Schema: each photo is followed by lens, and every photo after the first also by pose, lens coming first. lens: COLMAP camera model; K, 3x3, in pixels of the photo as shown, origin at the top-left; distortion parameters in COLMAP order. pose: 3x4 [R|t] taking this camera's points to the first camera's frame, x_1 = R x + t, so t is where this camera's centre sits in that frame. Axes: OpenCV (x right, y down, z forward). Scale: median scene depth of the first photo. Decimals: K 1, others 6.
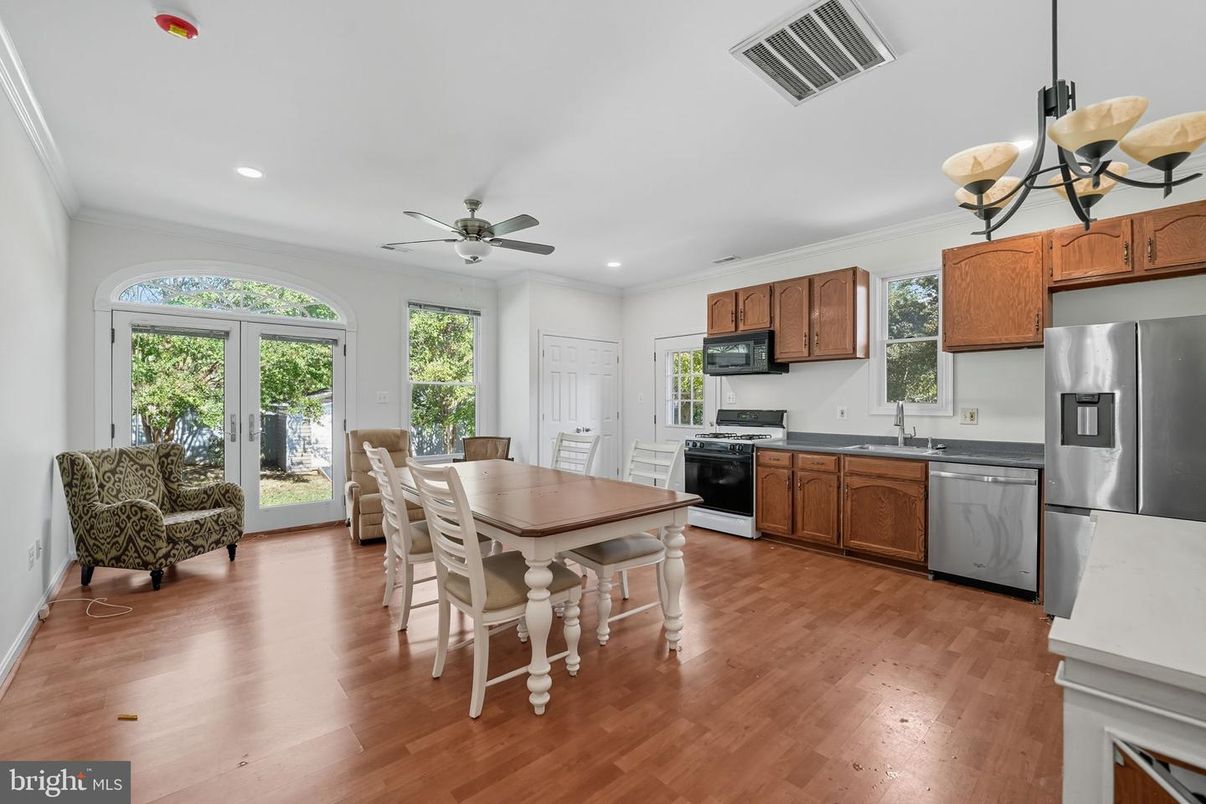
lens RADIAL K [[500.5, 0, 598.9], [0, 500.5, 397.2], [0, 0, 1]] dist [-0.022357, -0.000051]
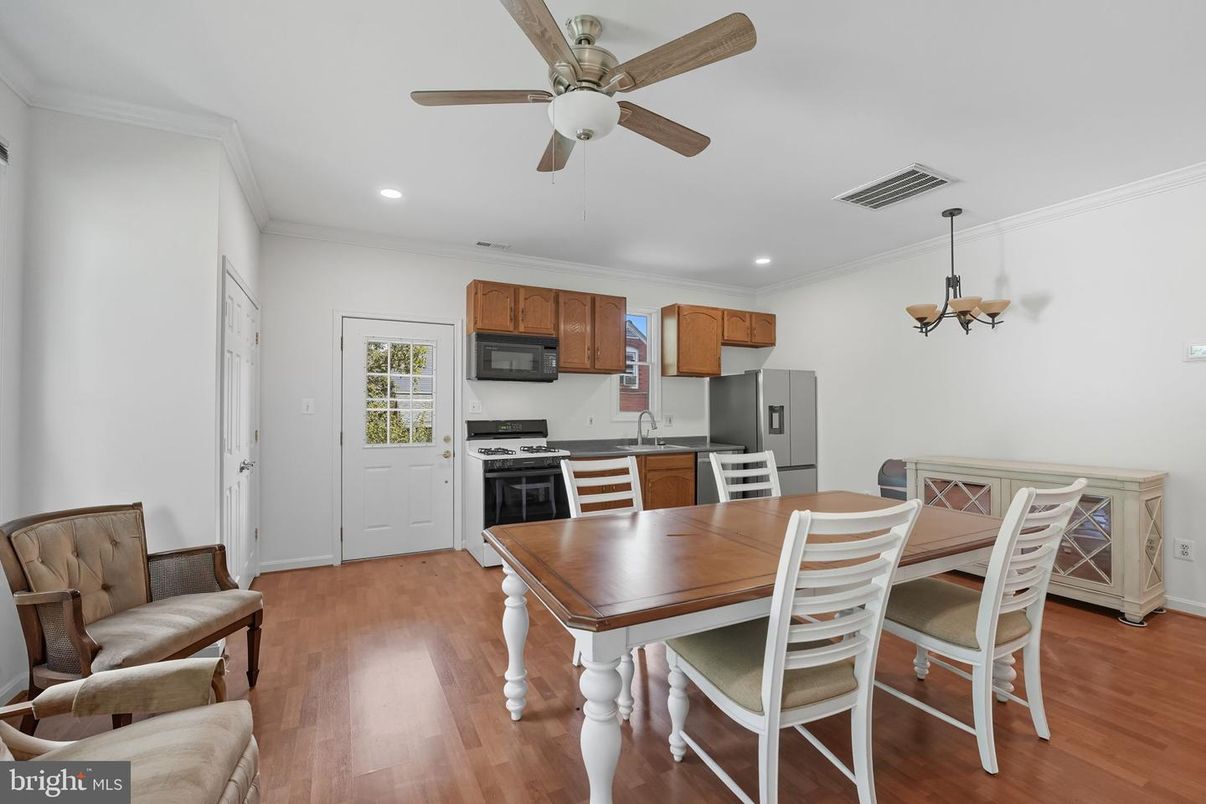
lens RADIAL K [[500.5, 0, 598.9], [0, 500.5, 397.2], [0, 0, 1]] dist [-0.022357, -0.000051]
pose [[0.238832, 0.020539, 0.970844, -0.569915], [-0.007903, 0.999784, -0.019207, -0.000020], [-0.971029, -0.003085, 0.238943, 0.670455]]
